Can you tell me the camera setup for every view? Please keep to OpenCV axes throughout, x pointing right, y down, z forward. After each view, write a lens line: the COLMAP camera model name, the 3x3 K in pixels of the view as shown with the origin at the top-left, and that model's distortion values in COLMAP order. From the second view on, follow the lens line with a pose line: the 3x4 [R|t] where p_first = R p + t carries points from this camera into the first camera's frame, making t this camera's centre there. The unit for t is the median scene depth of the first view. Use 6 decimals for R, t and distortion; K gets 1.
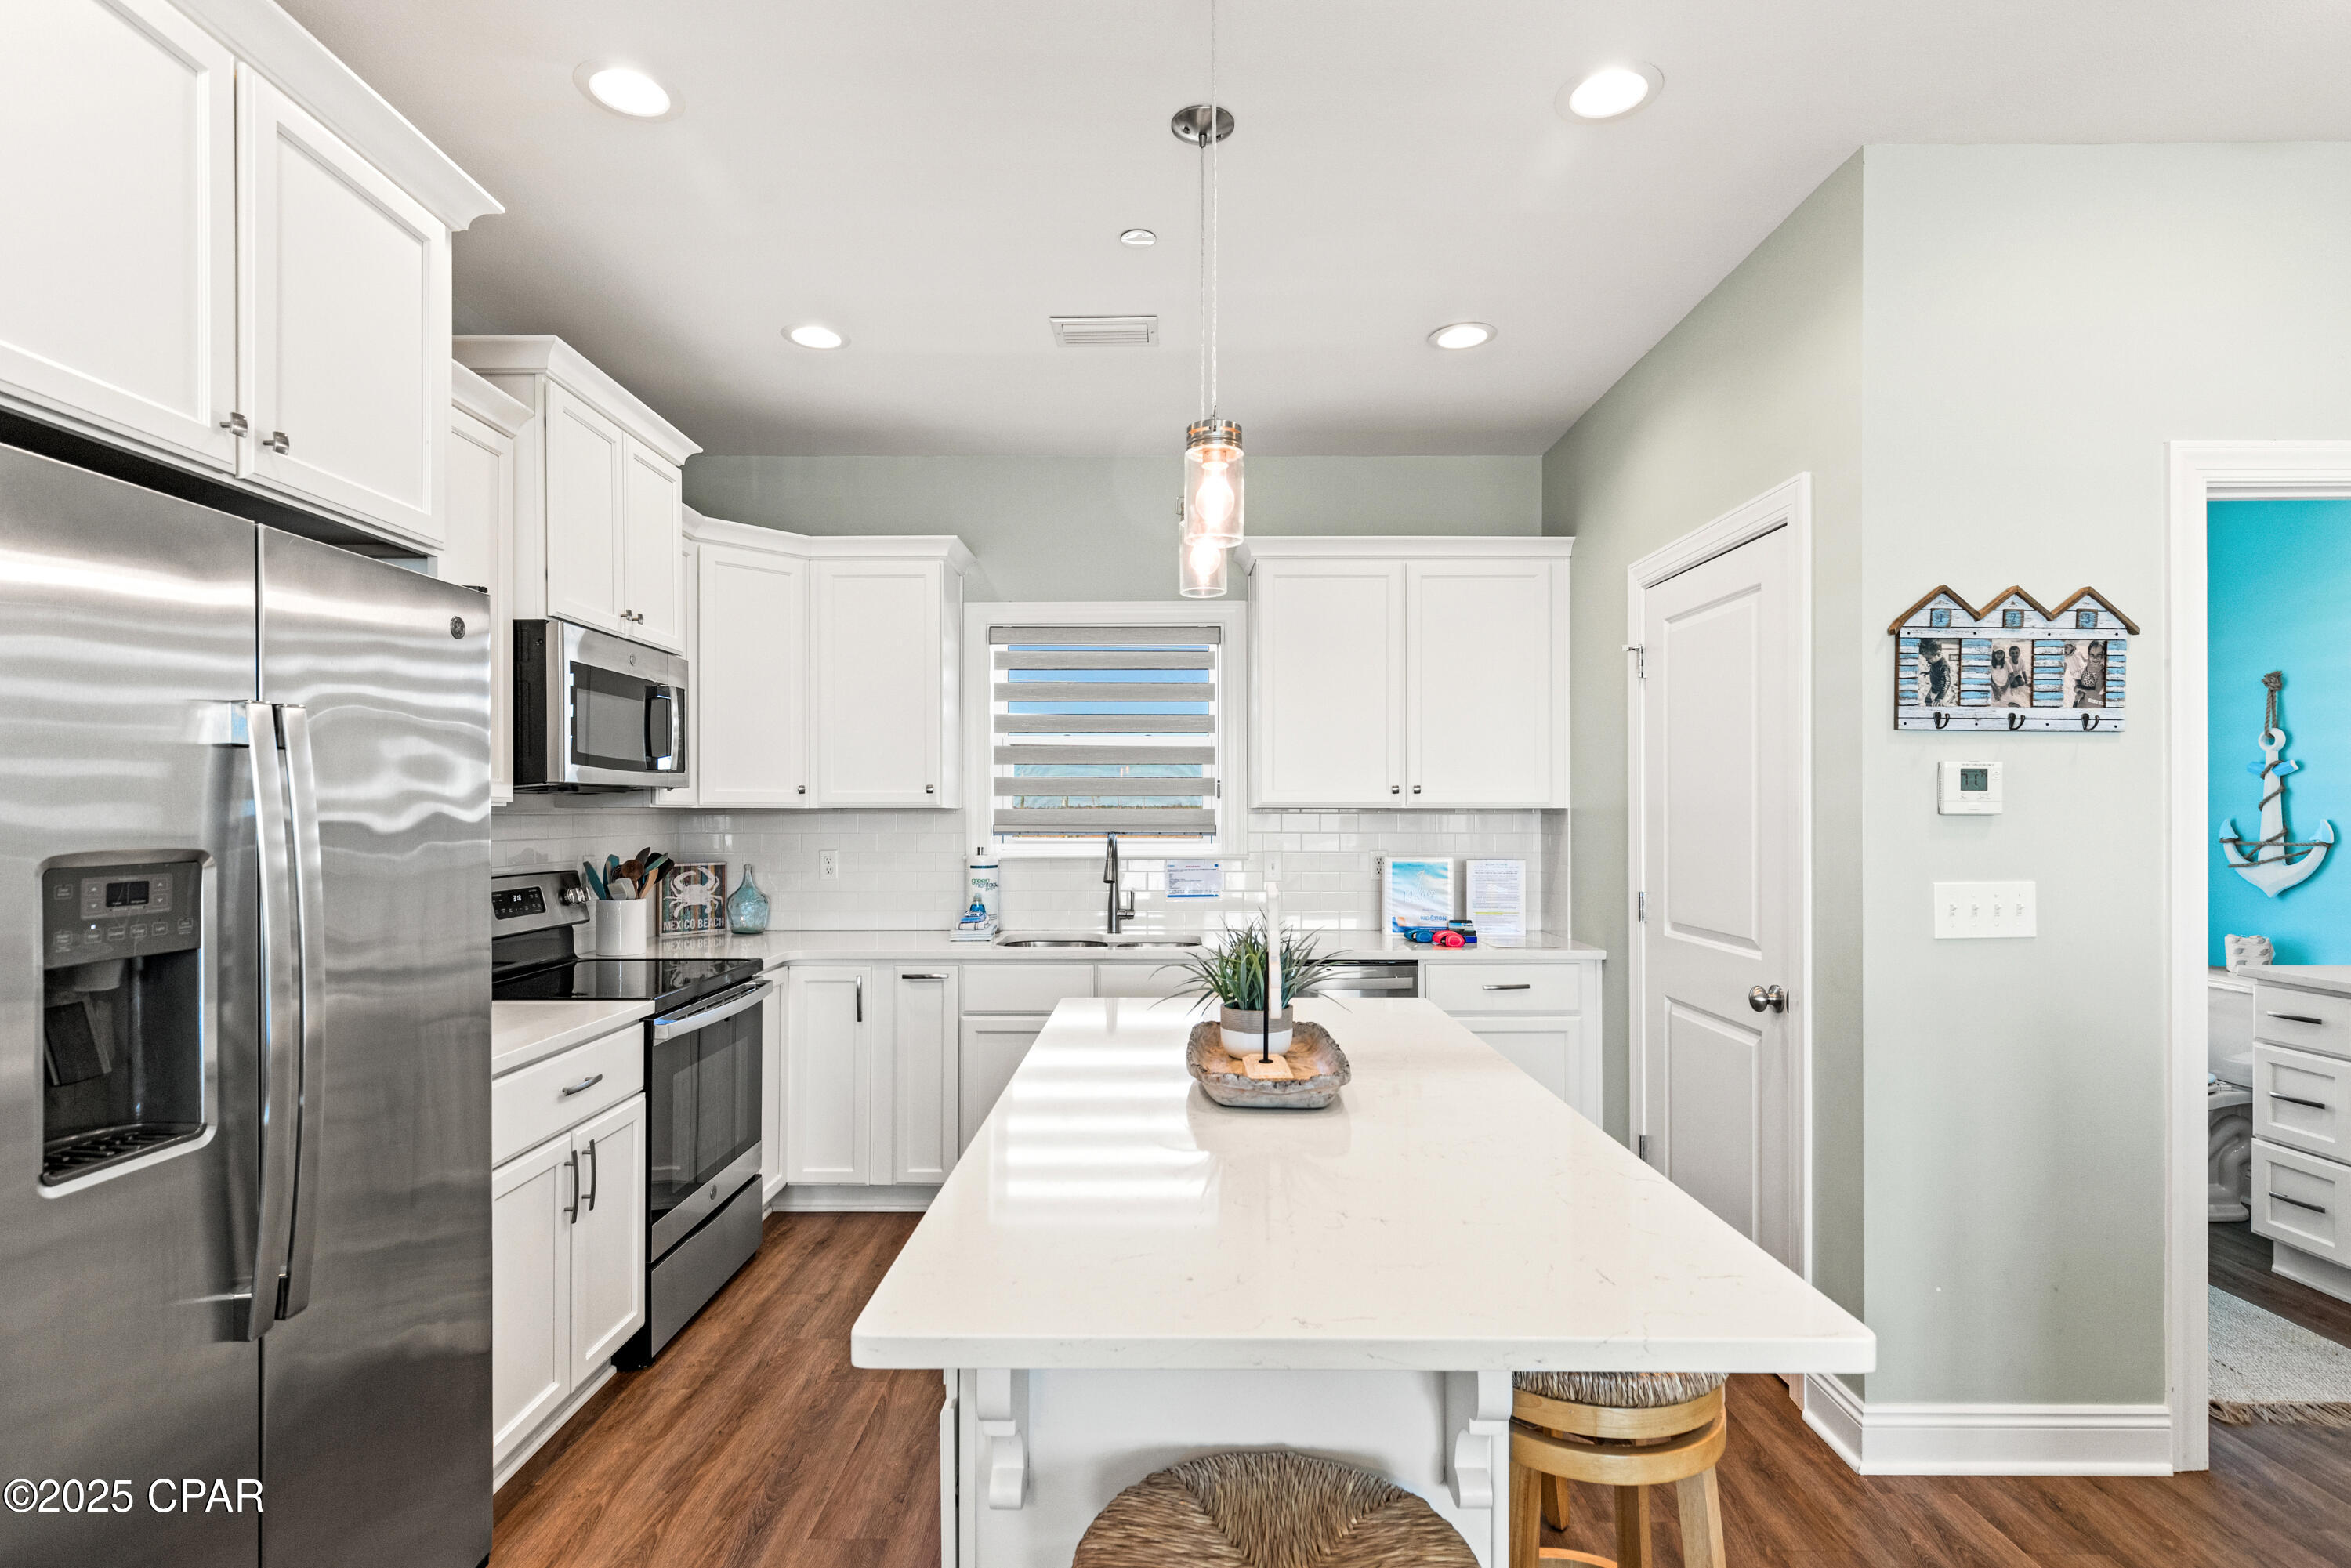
lens RADIAL K [[1154.4, 0, 1179.0], [0, 1154.4, 807.1], [0, 0, 1]] dist [0.003883, 0.000076]
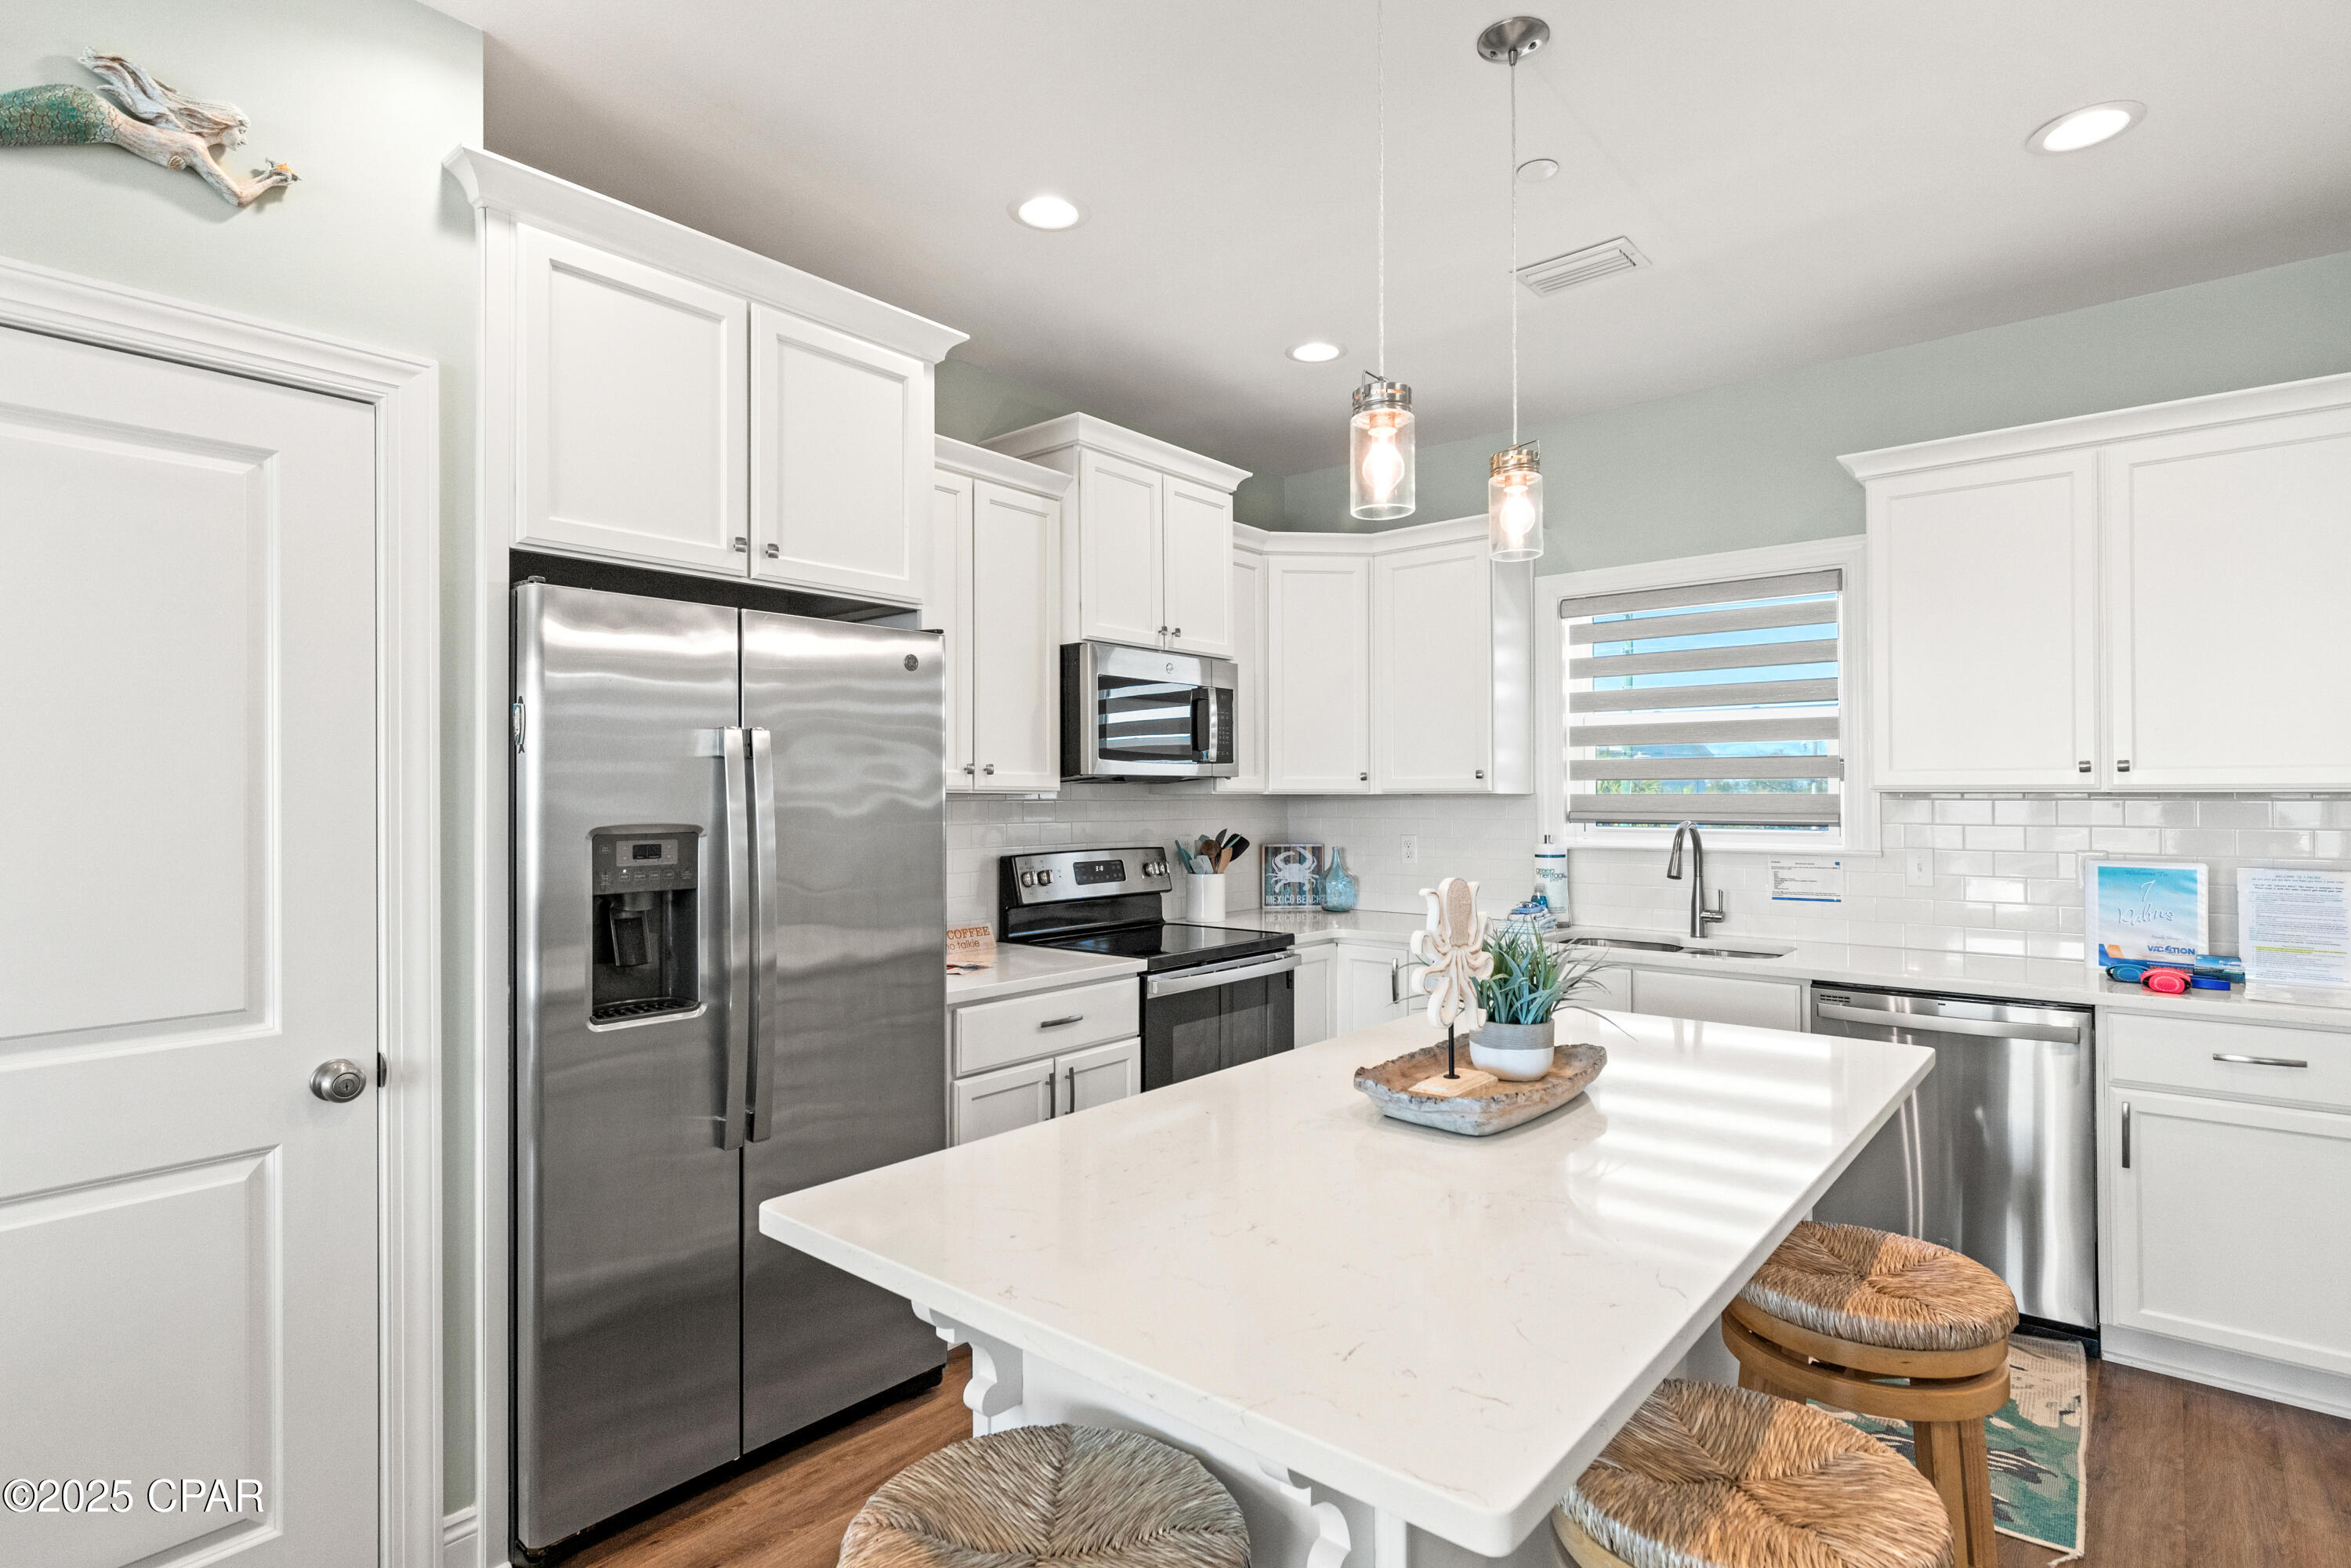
lens RADIAL K [[1180.8, 0, 1175.5], [0, 1180.8, 784.0], [0, 0, 1]] dist [0.001374, 0.001352]
pose [[0.764226, -0.007548, -0.644904, 0.284727], [0.004189, 0.999969, -0.006741, -0.002185], [0.644934, 0.002450, 0.764234, 0.086531]]
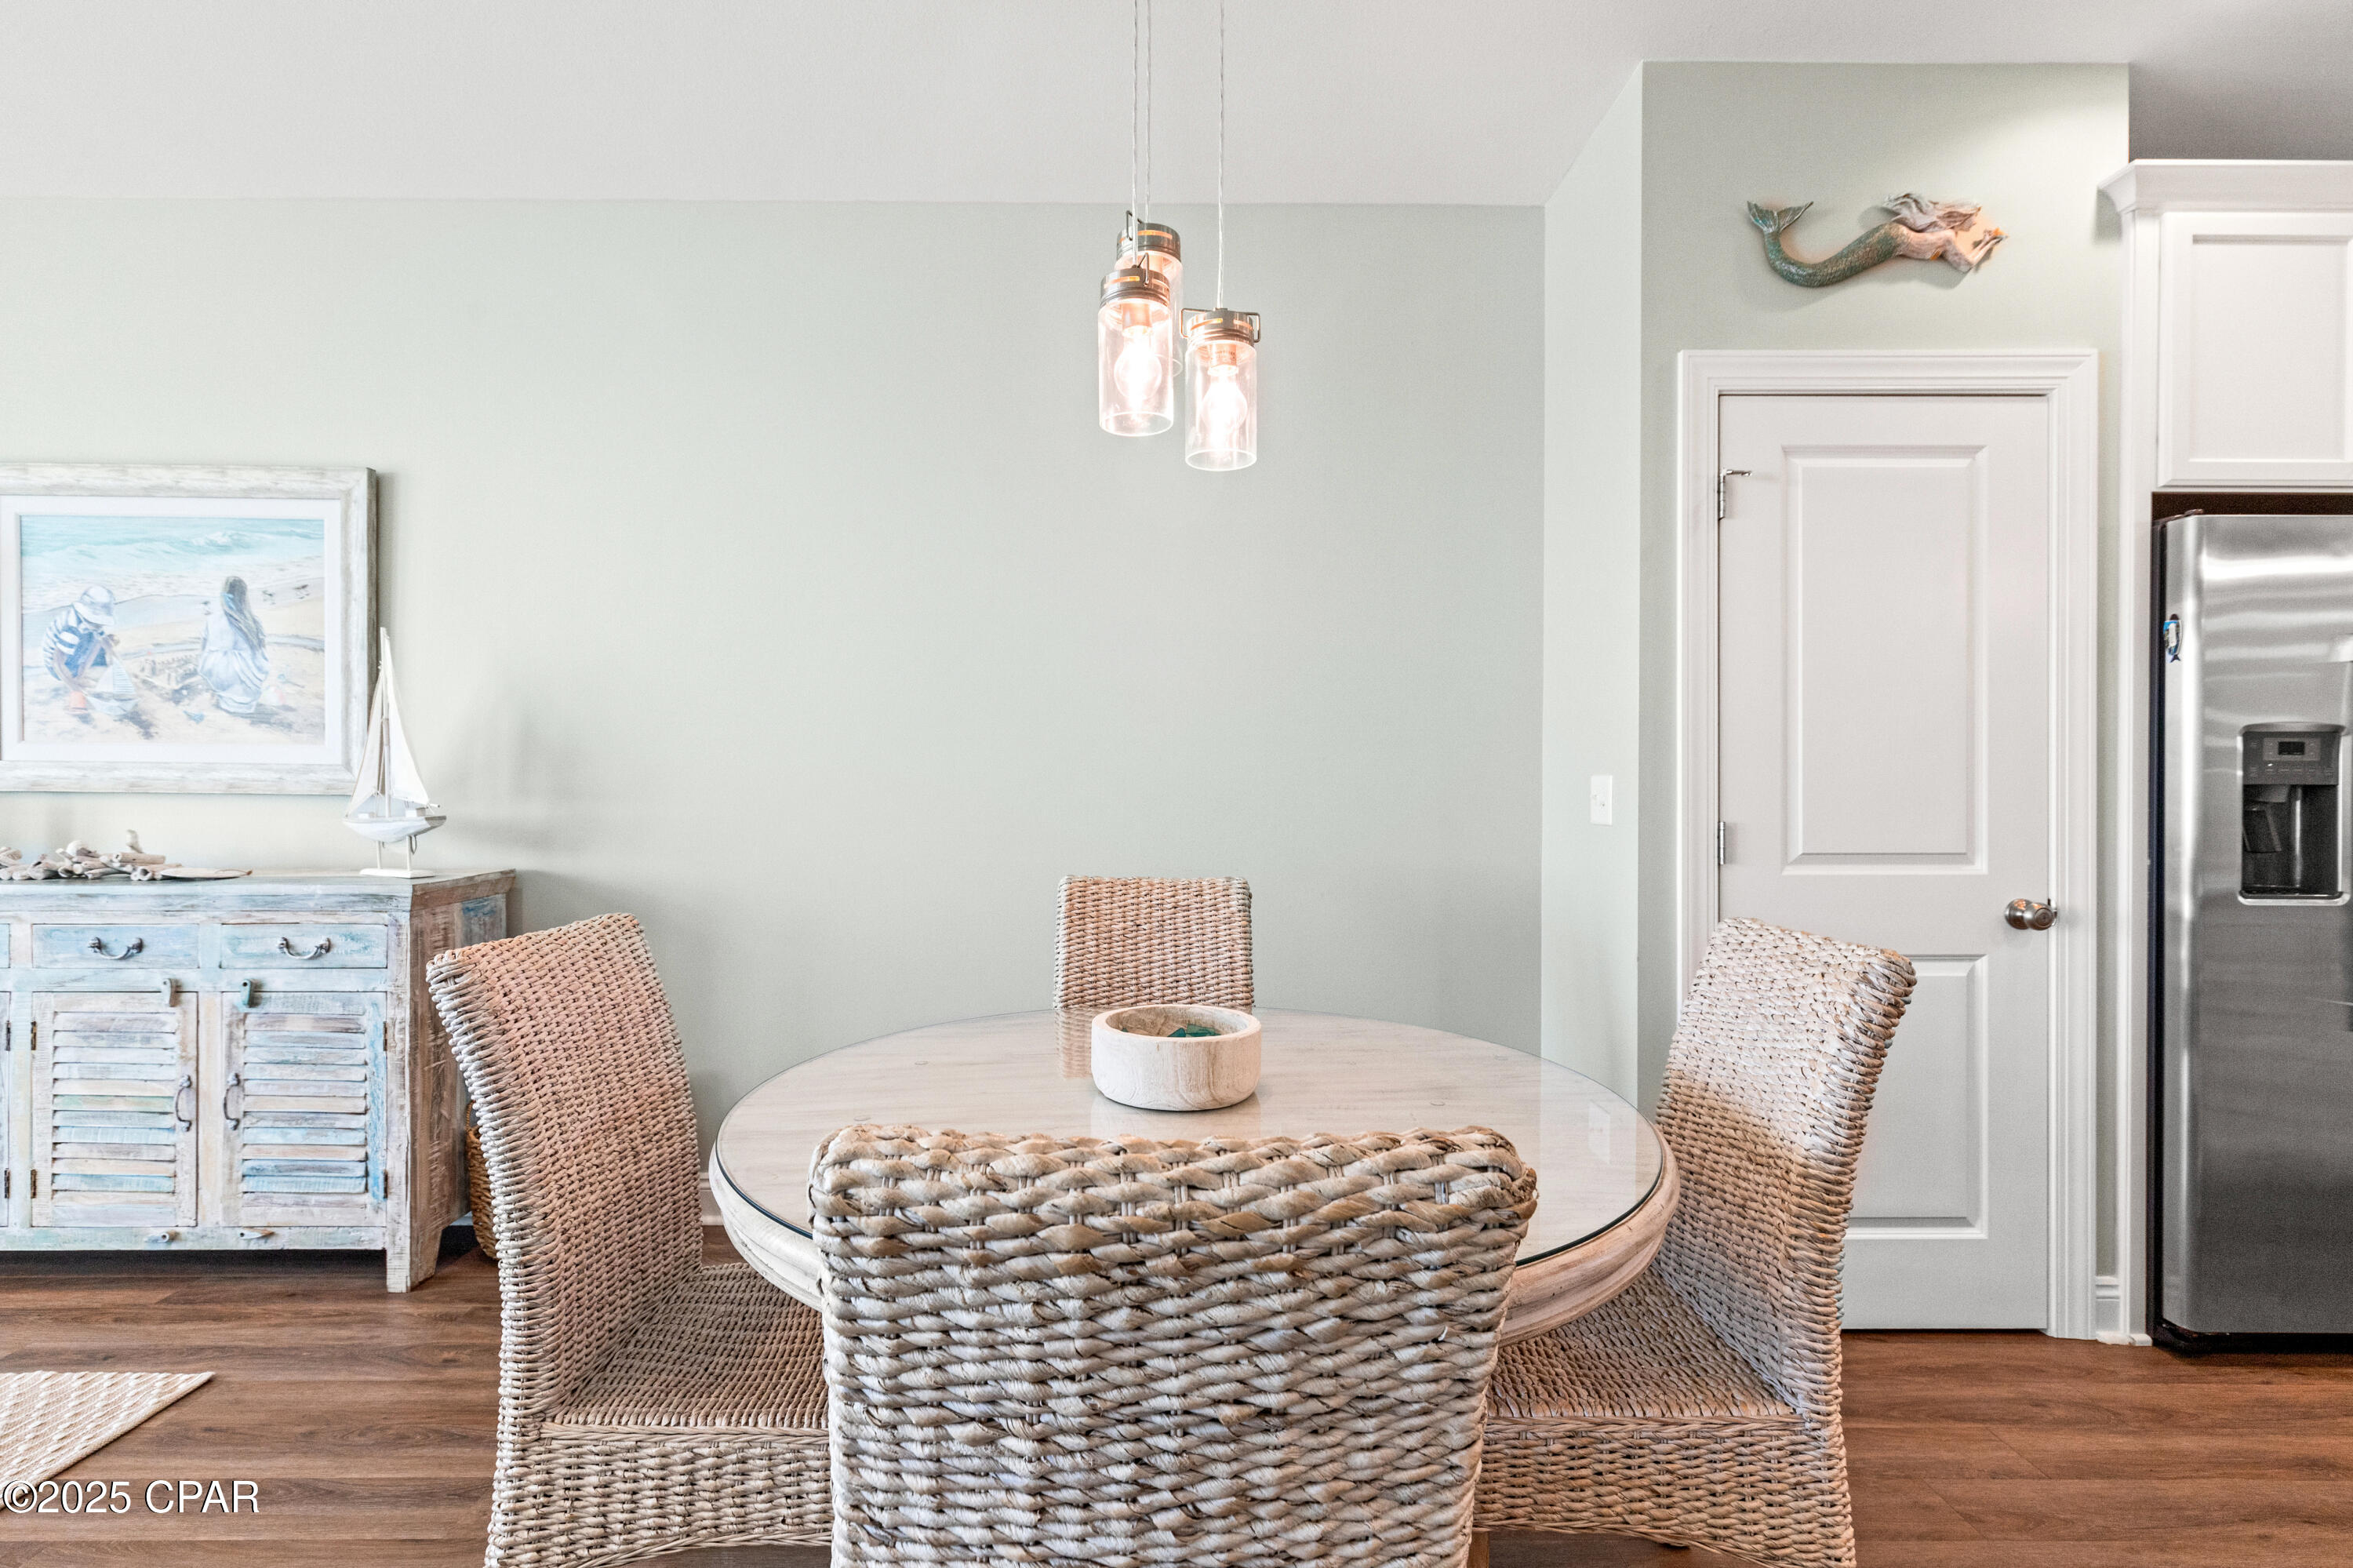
lens RADIAL K [[1061.1, 0, 1168.9], [0, 1061.1, 791.8], [0, 0, 1]] dist [0.010982, -0.001907]
pose [[0.013955, 0.008474, -0.999867, 0.280807], [-0.003090, 0.999960, 0.008432, 0.052812], [0.999898, 0.002972, 0.013980, -0.293643]]
